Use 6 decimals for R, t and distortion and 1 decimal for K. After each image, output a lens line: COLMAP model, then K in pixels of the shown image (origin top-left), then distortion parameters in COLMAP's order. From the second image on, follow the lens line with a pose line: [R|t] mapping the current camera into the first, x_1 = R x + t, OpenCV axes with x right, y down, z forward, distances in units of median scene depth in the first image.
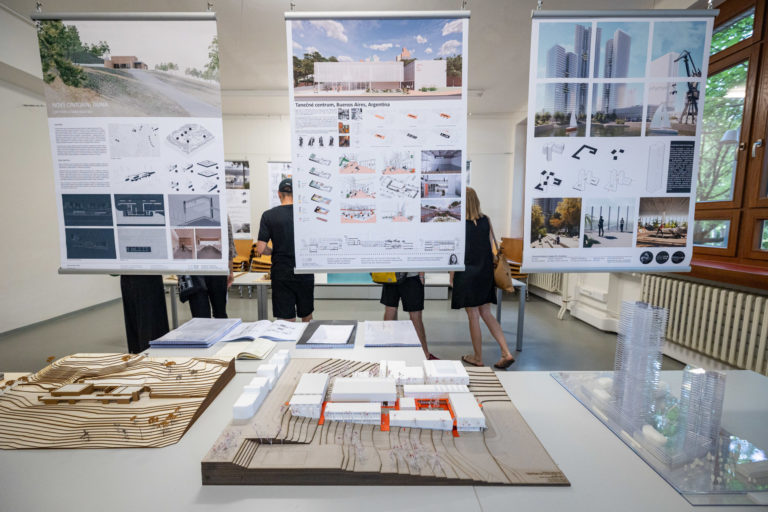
lens RADIAL K [[334.5, 0, 384.0], [0, 334.5, 256.0], [0, 0, 1]] dist [0.000421, 0.000211]
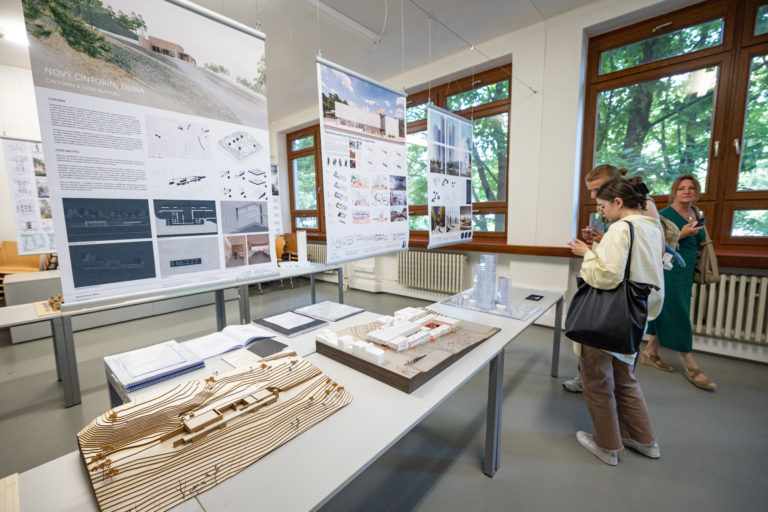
lens RADIAL K [[334.5, 0, 384.0], [0, 334.5, 256.0], [0, 0, 1]] dist [0.000421, 0.000211]
pose [[0.648742, -0.108177, 0.753280, -1.094797], [0.100843, 0.993336, 0.055802, -0.034303], [-0.754297, 0.039762, 0.655328, 0.027487]]
